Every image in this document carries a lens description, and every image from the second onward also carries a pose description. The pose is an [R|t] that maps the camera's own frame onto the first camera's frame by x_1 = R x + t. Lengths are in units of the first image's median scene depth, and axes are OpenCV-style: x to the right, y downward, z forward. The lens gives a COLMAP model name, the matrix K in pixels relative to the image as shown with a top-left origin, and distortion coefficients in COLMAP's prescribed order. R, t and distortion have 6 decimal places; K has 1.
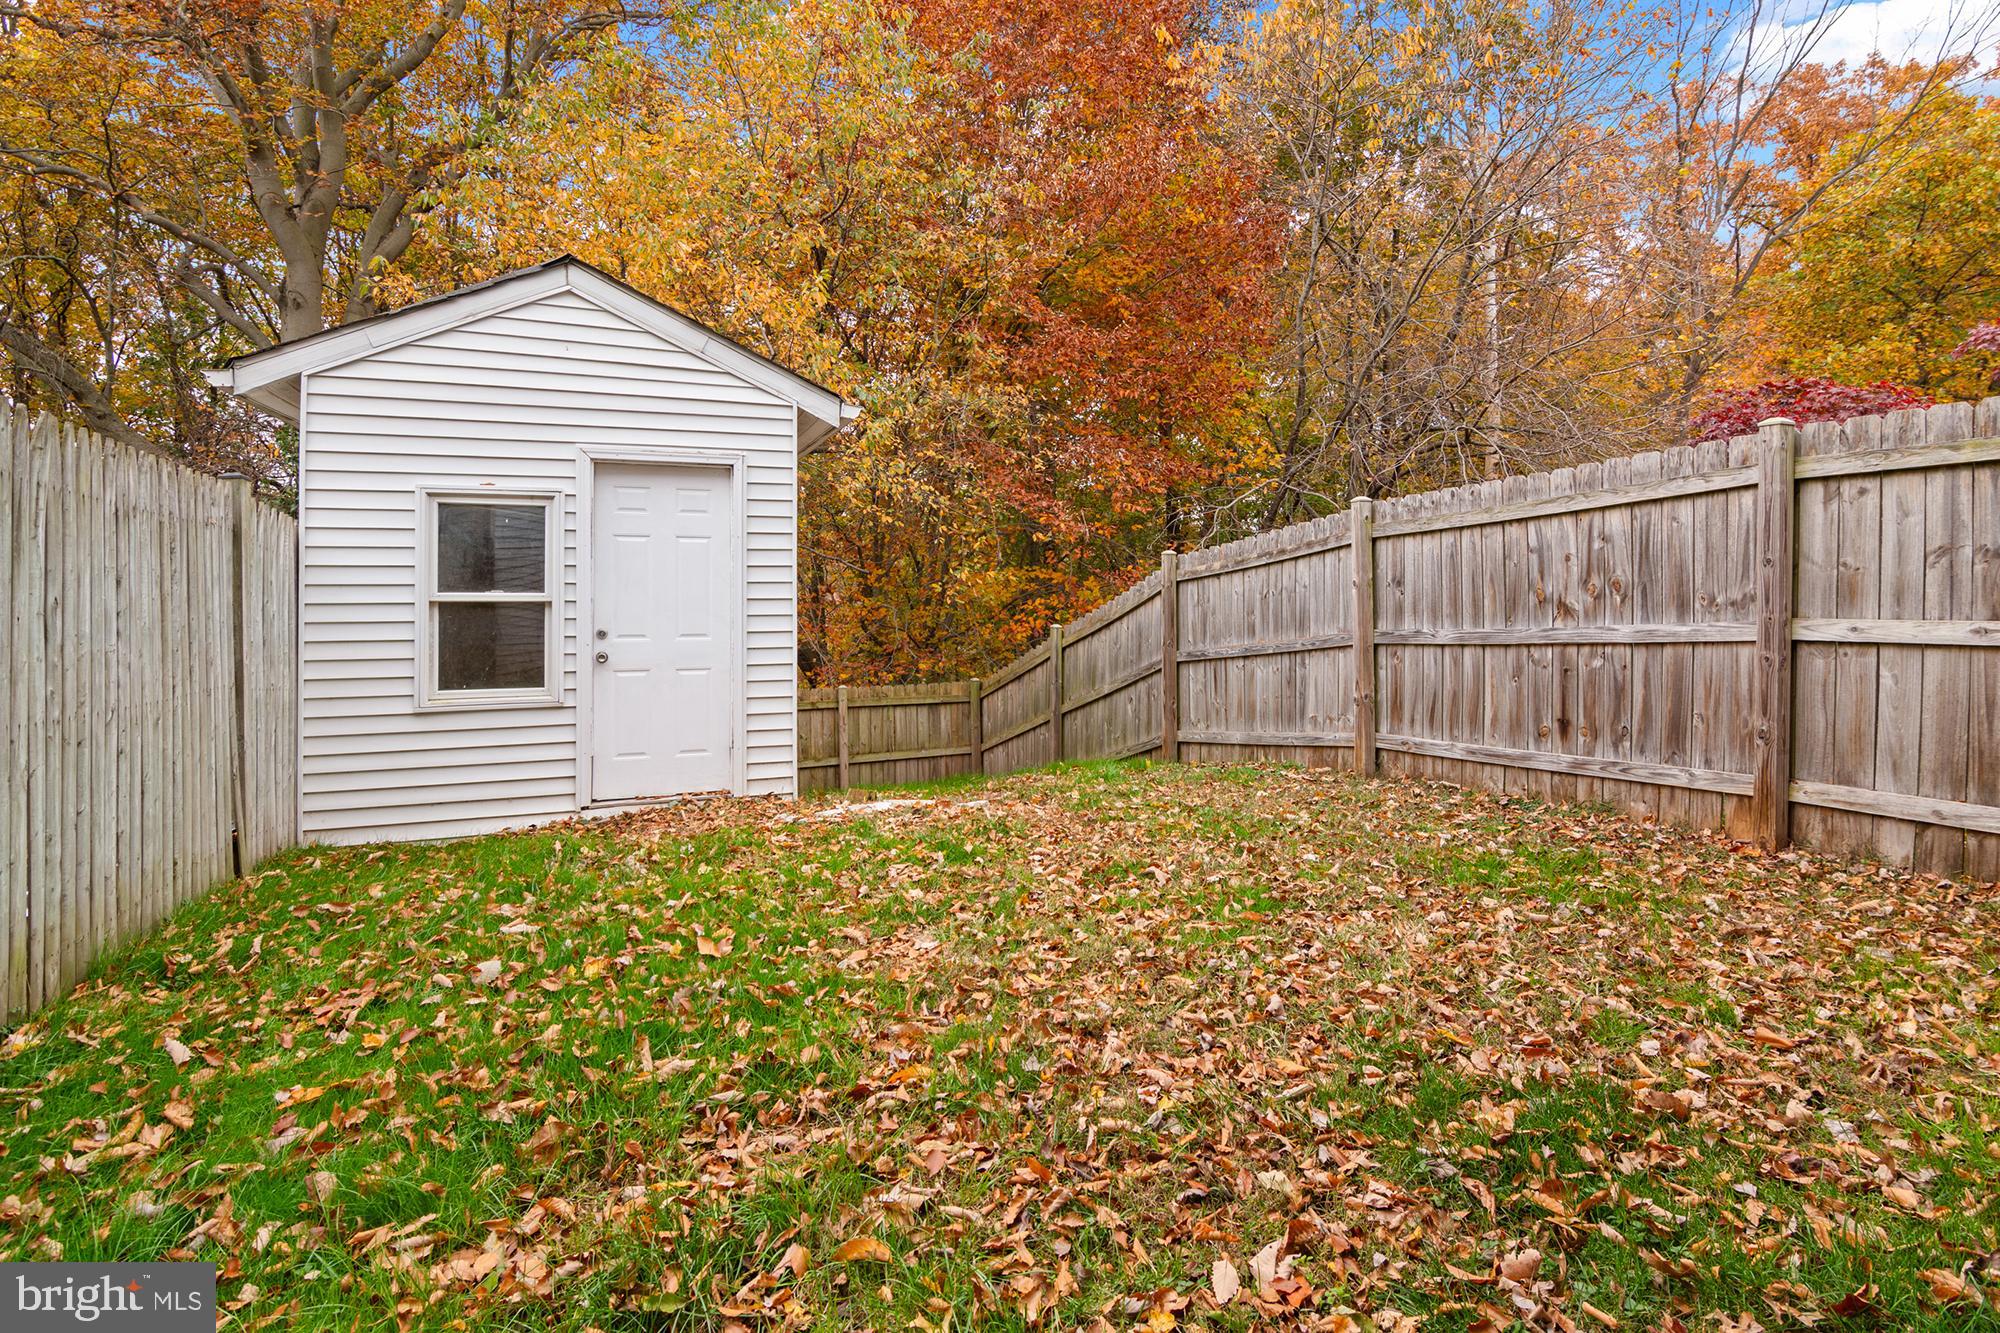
lens RADIAL K [[1010.2, 0, 995.4], [0, 1010.2, 601.2], [0, 0, 1]] dist [-0.005281, -0.003000]
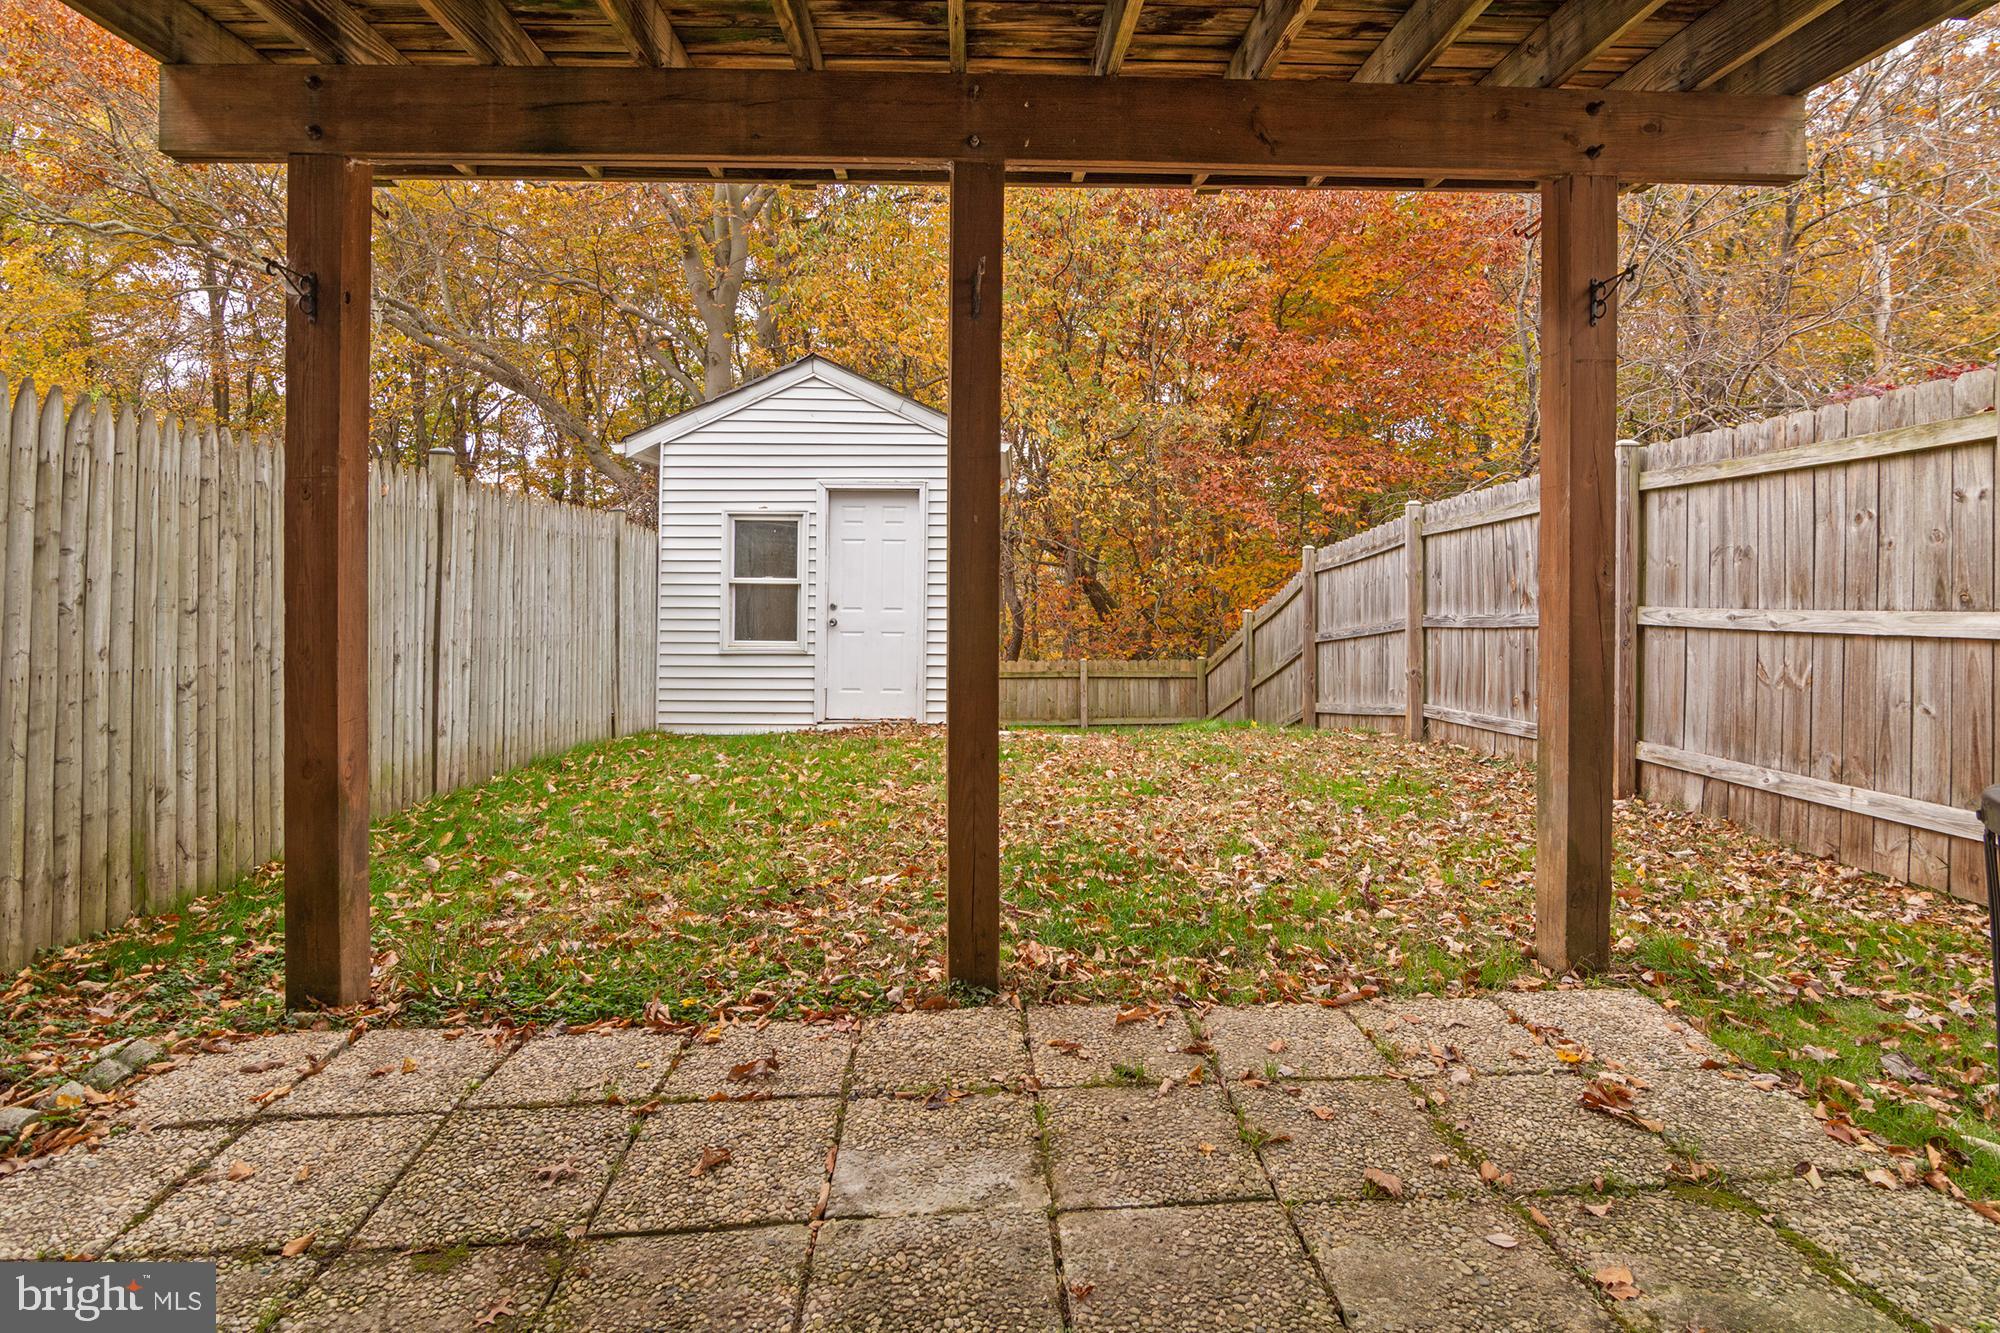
lens RADIAL K [[1007.8, 0, 988.6], [0, 1007.8, 588.4], [0, 0, 1]] dist [0.001102, -0.001221]
pose [[0.929266, 0.010292, -0.369269, 0.389062], [-0.010673, 0.999943, 0.001009, 0.002231], [0.369258, 0.003003, 0.929322, -0.304720]]
